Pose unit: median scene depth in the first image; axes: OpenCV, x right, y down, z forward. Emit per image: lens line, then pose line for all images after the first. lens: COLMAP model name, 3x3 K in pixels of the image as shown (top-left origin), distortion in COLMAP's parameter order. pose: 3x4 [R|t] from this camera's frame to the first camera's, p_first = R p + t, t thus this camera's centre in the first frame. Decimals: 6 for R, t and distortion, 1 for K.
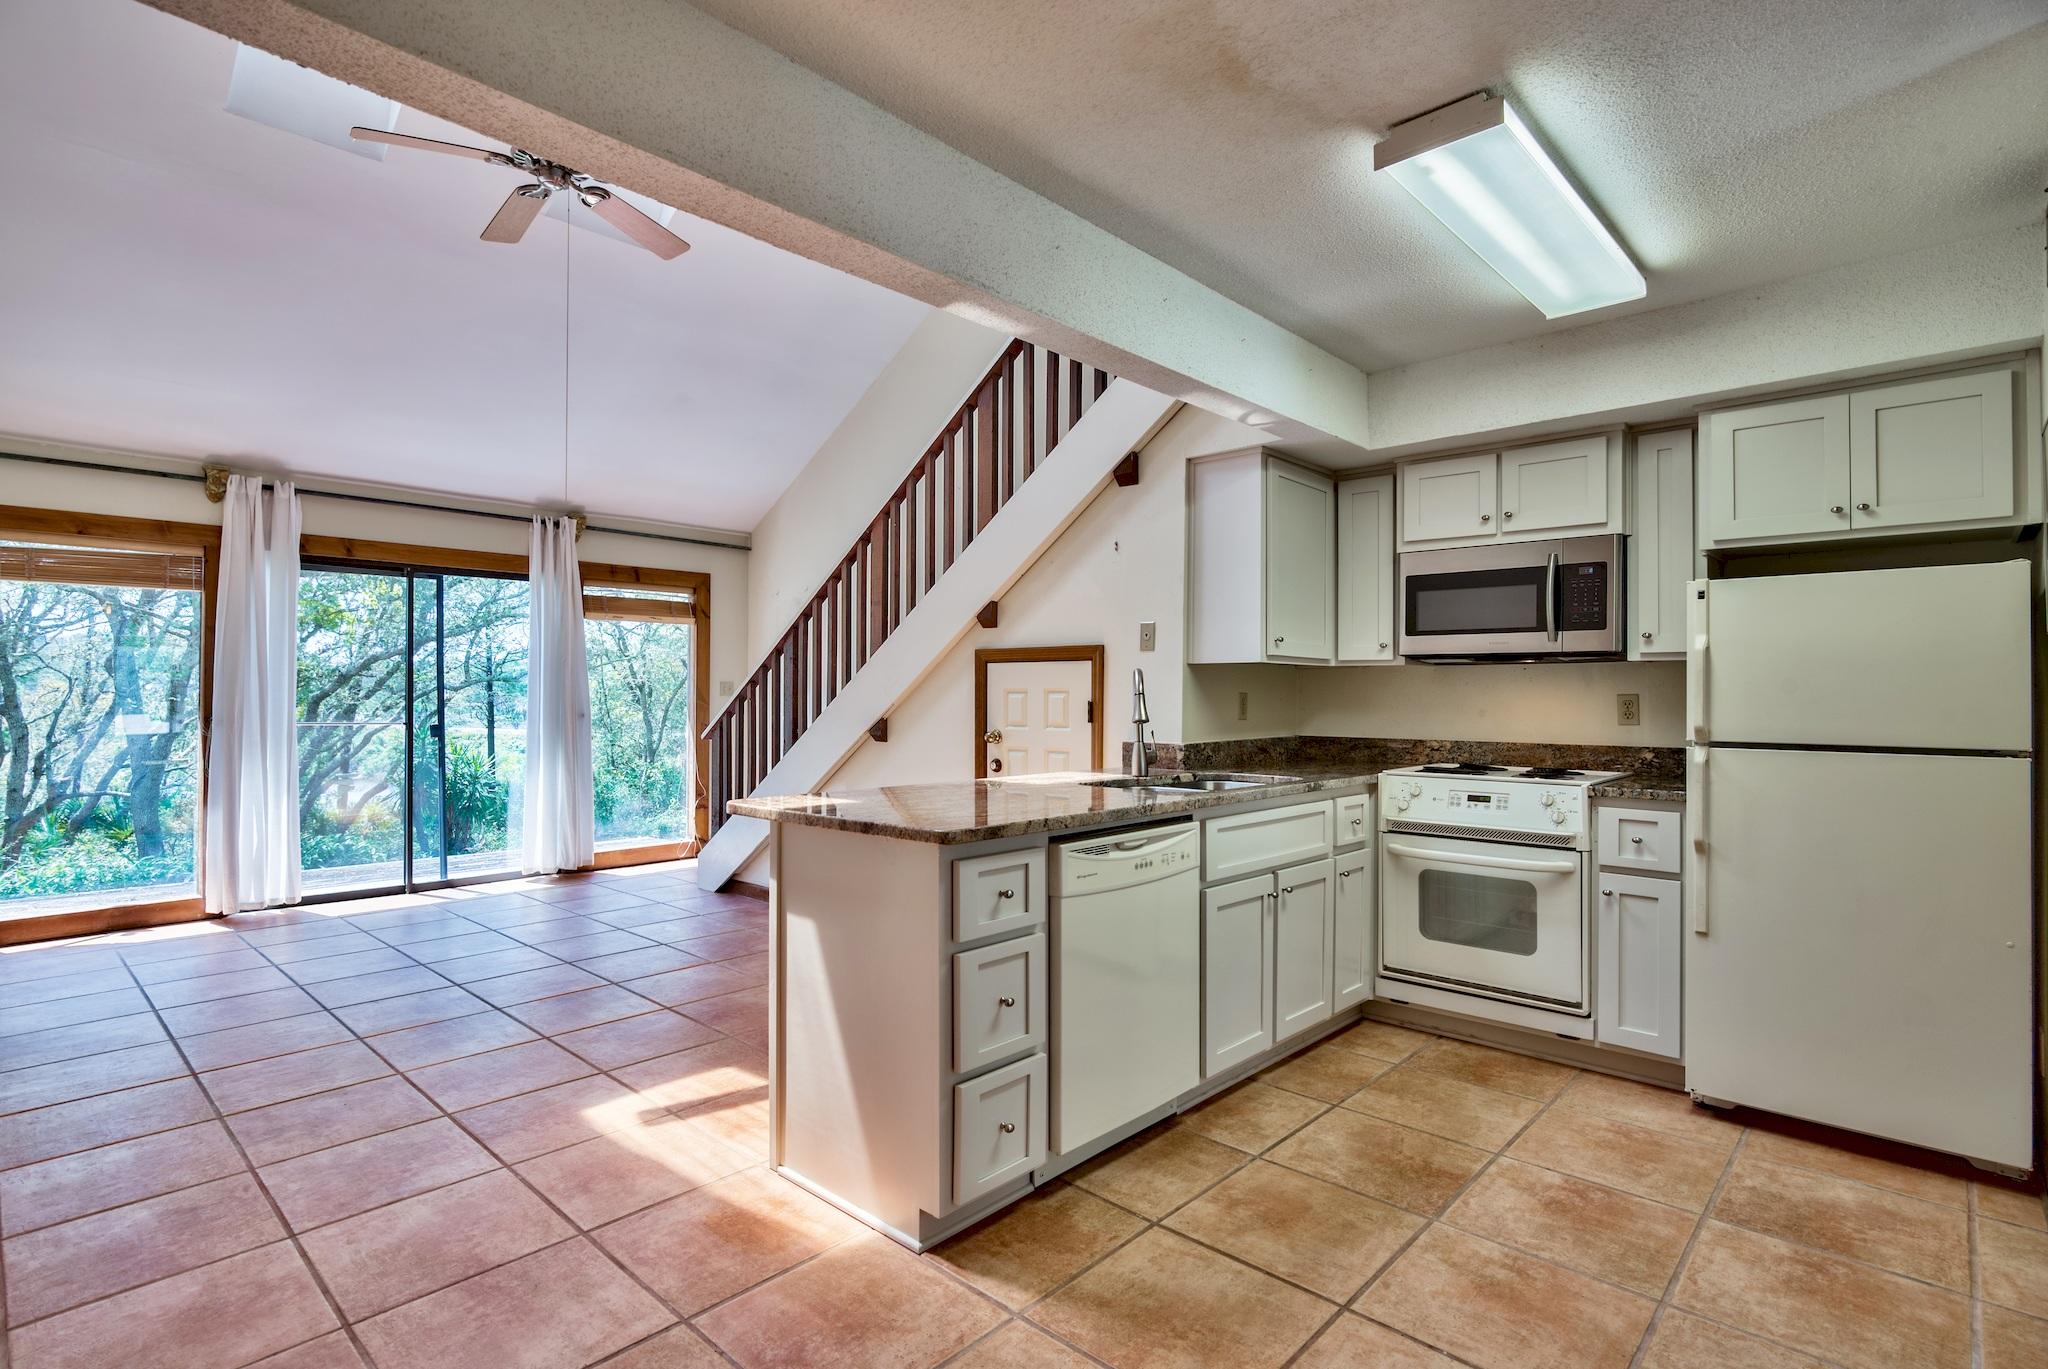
lens RADIAL K [[1010.6, 0, 1011.7], [0, 1010.6, 688.7], [0, 0, 1]] dist [-0.002104, -0.000784]
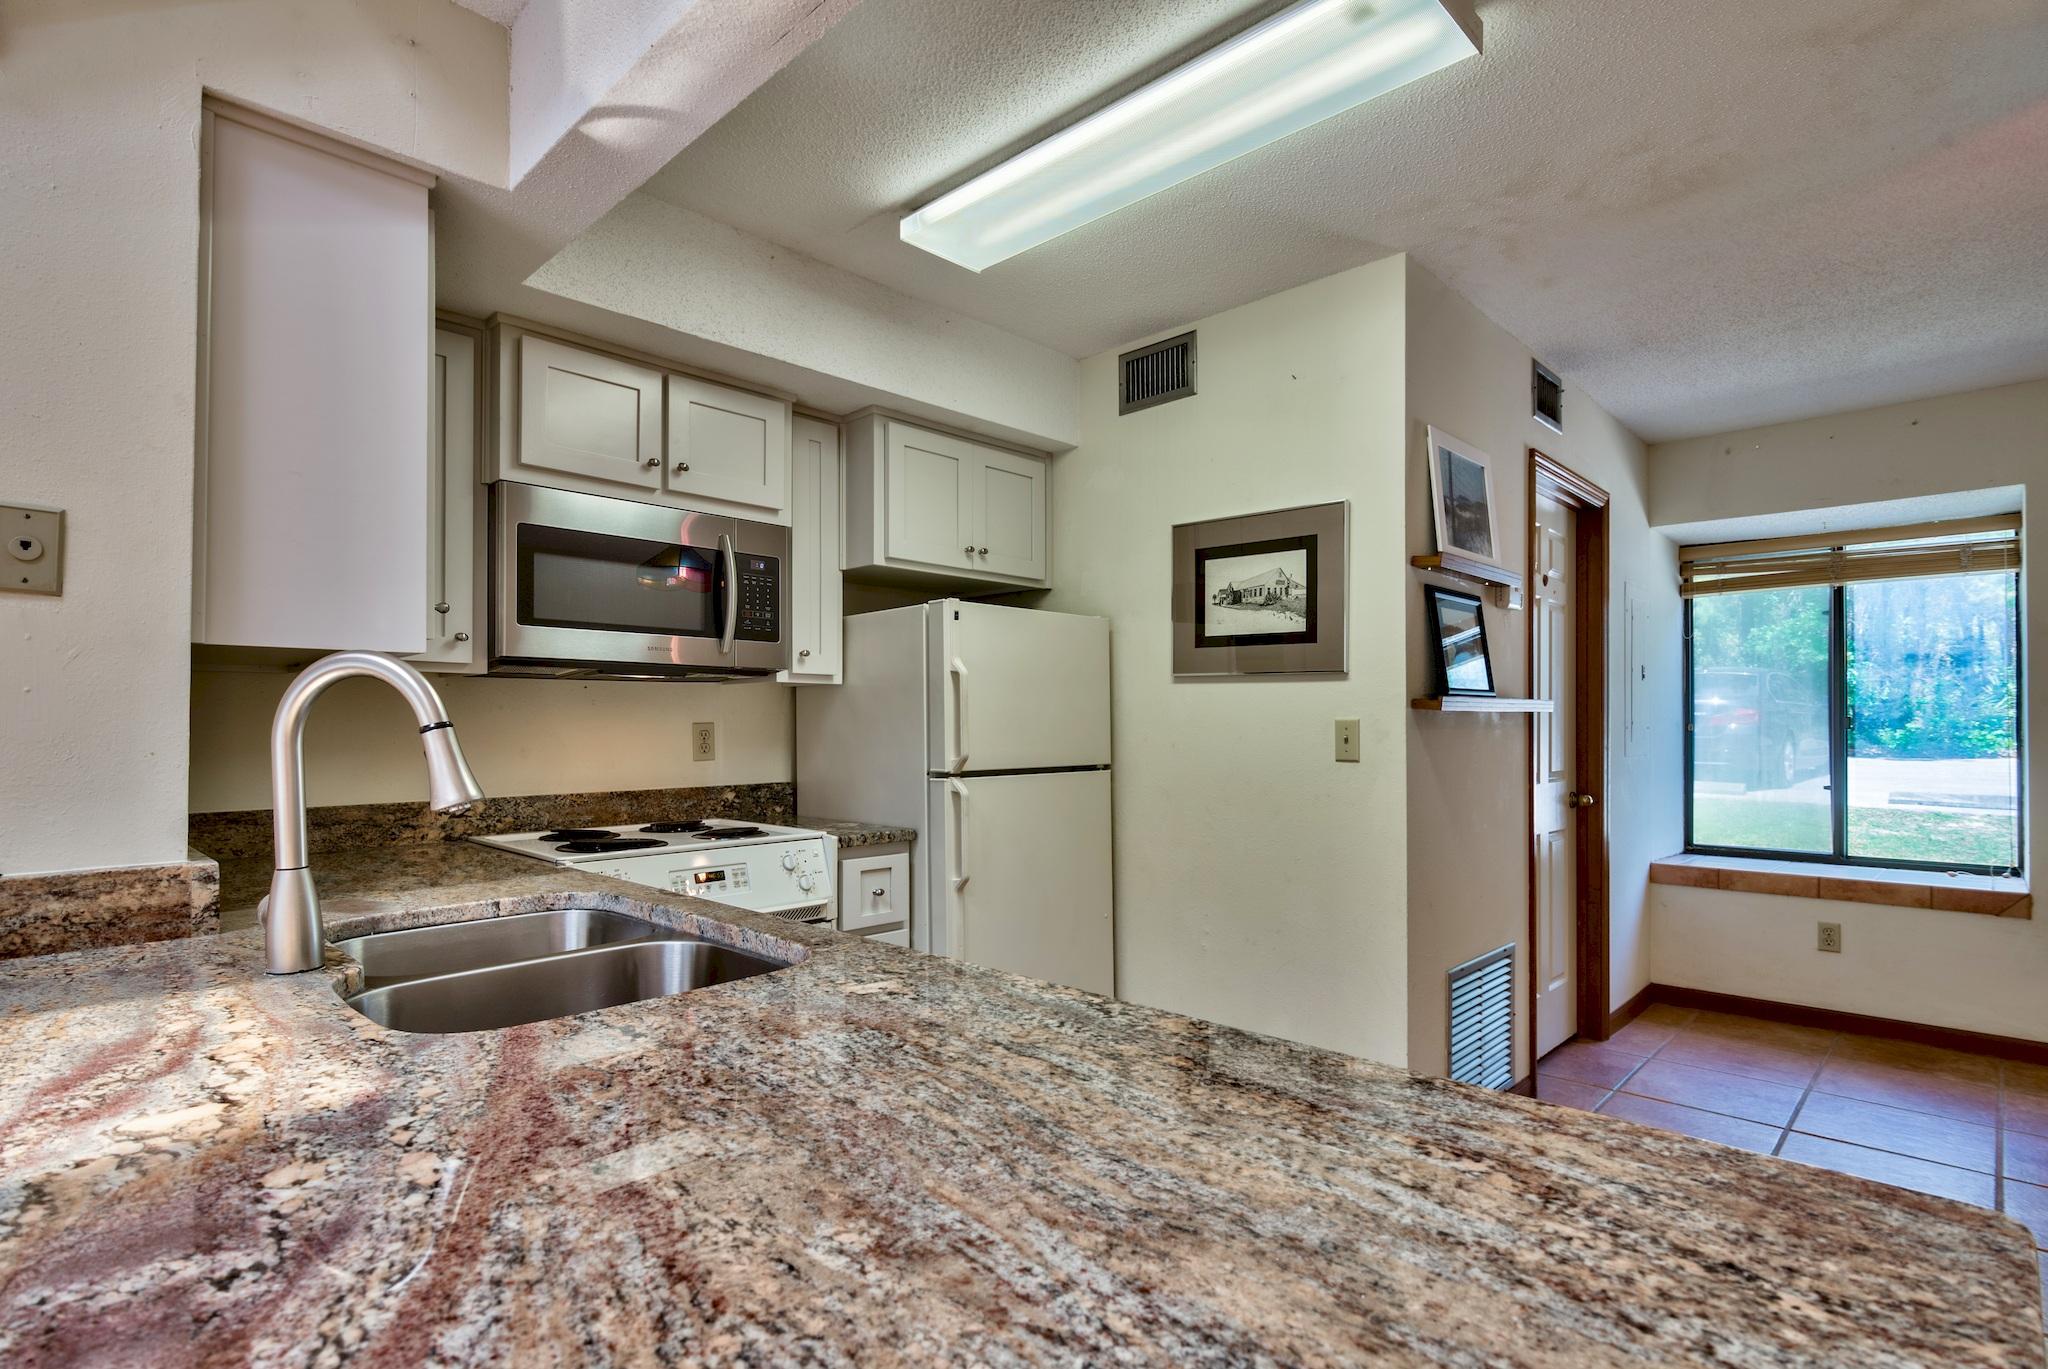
lens RADIAL K [[1014.0, 0, 1029.5], [0, 1014.0, 711.9], [0, 0, 1]] dist [0.003274, 0.001233]
pose [[0.008044, 0.003207, 0.999963, -0.213619], [-0.001487, 0.999994, -0.003195, -0.000607], [-0.999967, -0.001461, 0.008049, 0.767434]]
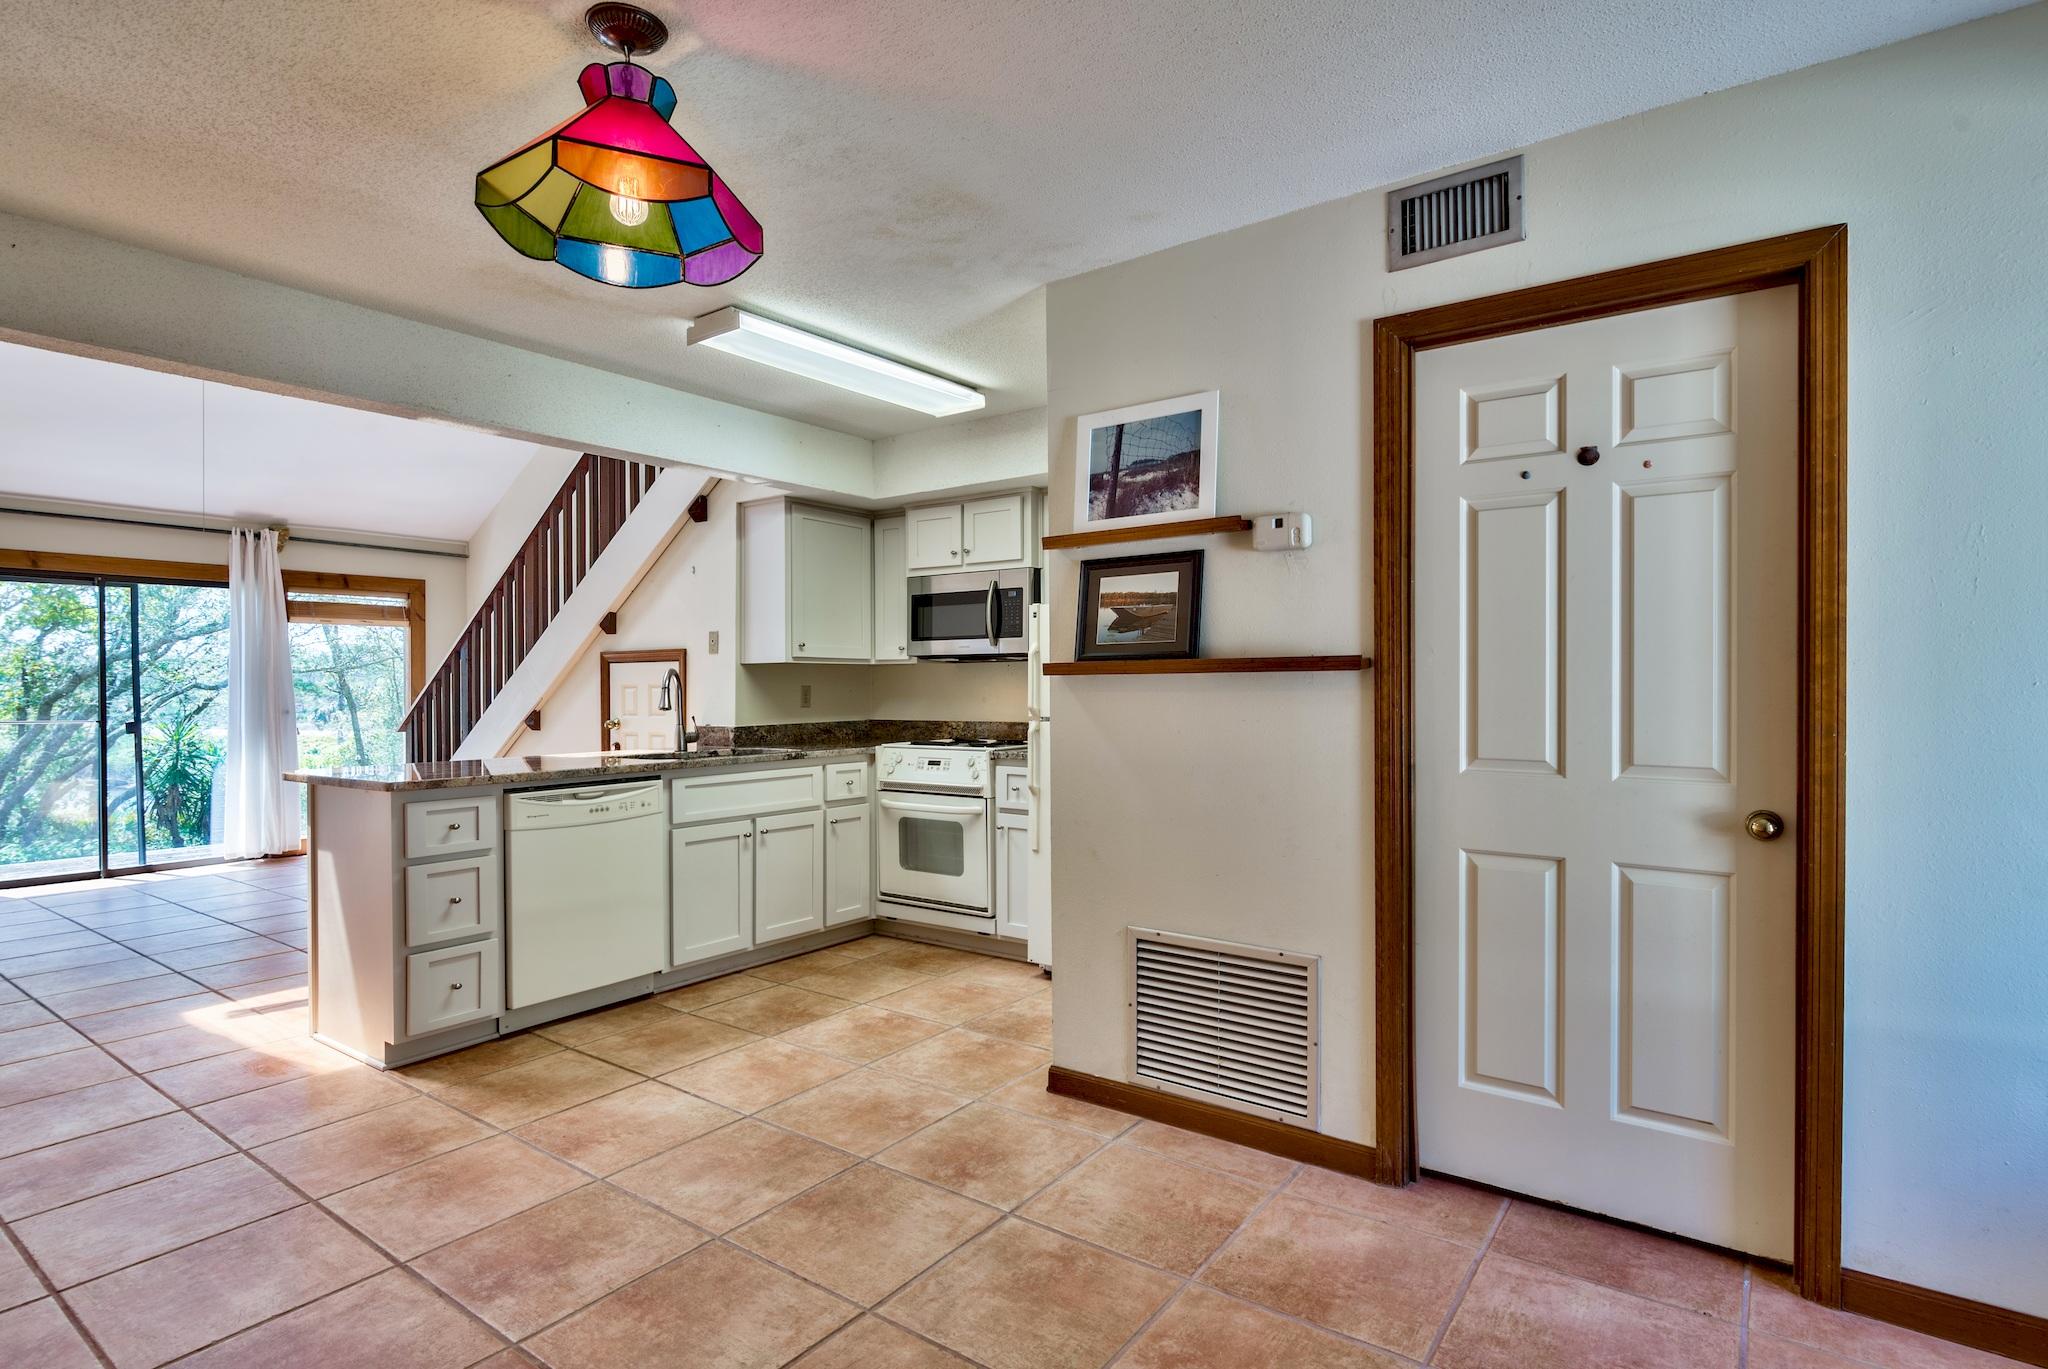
lens RADIAL K [[1034.7, 0, 1024.0], [0, 1034.7, 684.5], [0, 0, 1]] dist [-0.003154, -0.000143]
pose [[0.991170, -0.009878, 0.132230, 0.392563], [0.009397, 0.999947, 0.004259, -0.000542], [-0.132265, -0.002979, 0.991210, -0.376294]]
